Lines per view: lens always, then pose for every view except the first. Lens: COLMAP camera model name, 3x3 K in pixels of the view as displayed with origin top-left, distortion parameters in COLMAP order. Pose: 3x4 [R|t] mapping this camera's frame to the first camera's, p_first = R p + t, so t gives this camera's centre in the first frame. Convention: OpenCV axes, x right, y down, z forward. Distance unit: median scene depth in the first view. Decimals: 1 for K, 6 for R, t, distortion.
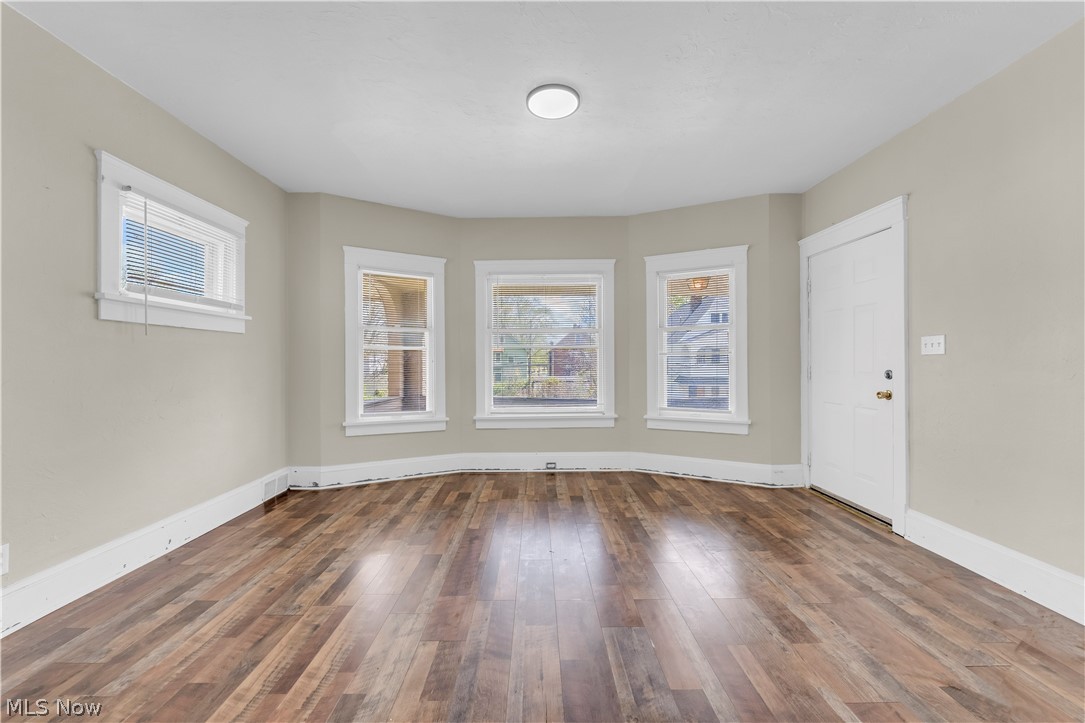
lens RADIAL K [[446.8, 0, 538.6], [0, 446.8, 361.1], [0, 0, 1]] dist [-0.000167, -0.000185]
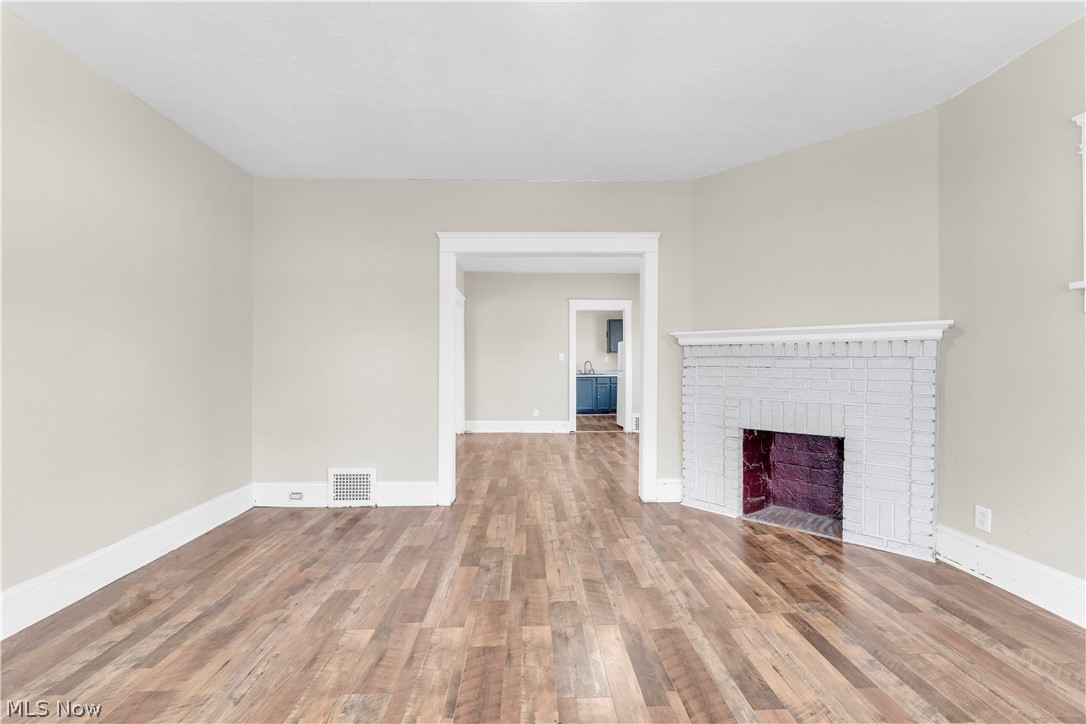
lens RADIAL K [[447.2, 0, 543.3], [0, 447.2, 363.6], [0, 0, 1]] dist [-0.000167, -0.000185]
pose [[-0.999612, 0.001708, -0.027789, 0.091441], [0.001791, 0.999994, -0.002968, 0.003483], [0.027784, -0.003016, -0.999609, 2.300115]]
